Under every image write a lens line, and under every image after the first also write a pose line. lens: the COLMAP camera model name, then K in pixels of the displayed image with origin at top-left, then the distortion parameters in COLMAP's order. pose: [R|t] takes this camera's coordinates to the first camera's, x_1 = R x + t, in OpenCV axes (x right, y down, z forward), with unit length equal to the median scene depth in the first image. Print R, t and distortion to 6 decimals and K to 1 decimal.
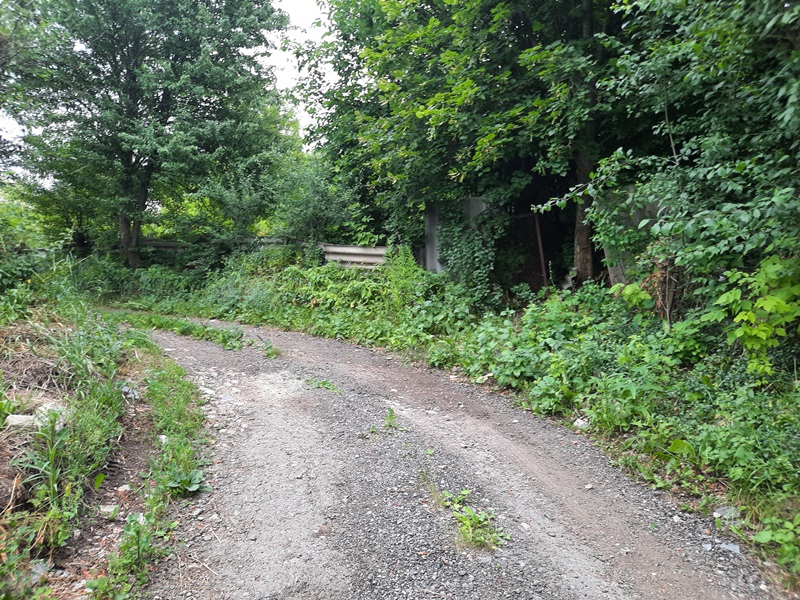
lens RADIAL K [[592.7, 0, 401.1], [0, 592.7, 298.5], [0, 0, 1]] dist [0.028073, -0.028677]
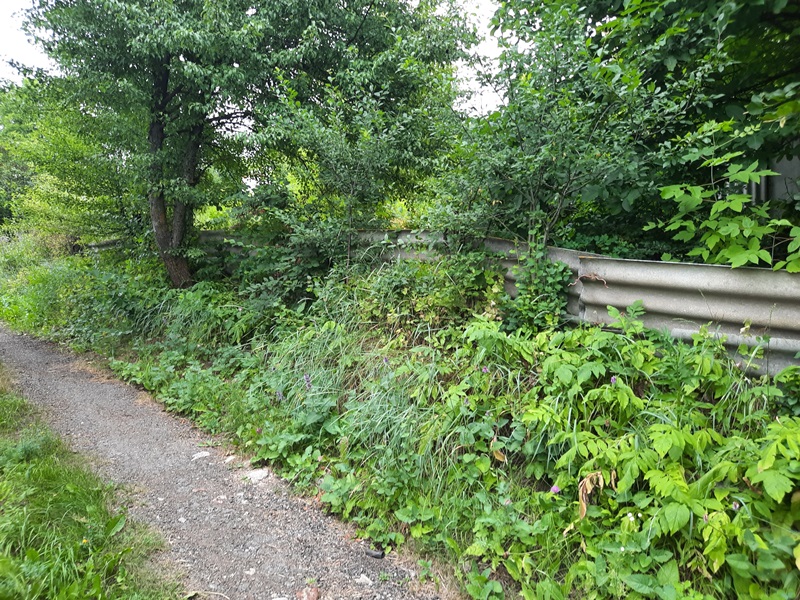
lens RADIAL K [[592.7, 0, 394.3], [0, 592.7, 304.4], [0, 0, 1]] dist [0.028073, -0.028677]
pose [[0.972919, 0.029380, -0.229270, -0.142444], [-0.022246, 0.999186, 0.033639, -0.067453], [0.230071, -0.027628, 0.972781, 0.599825]]
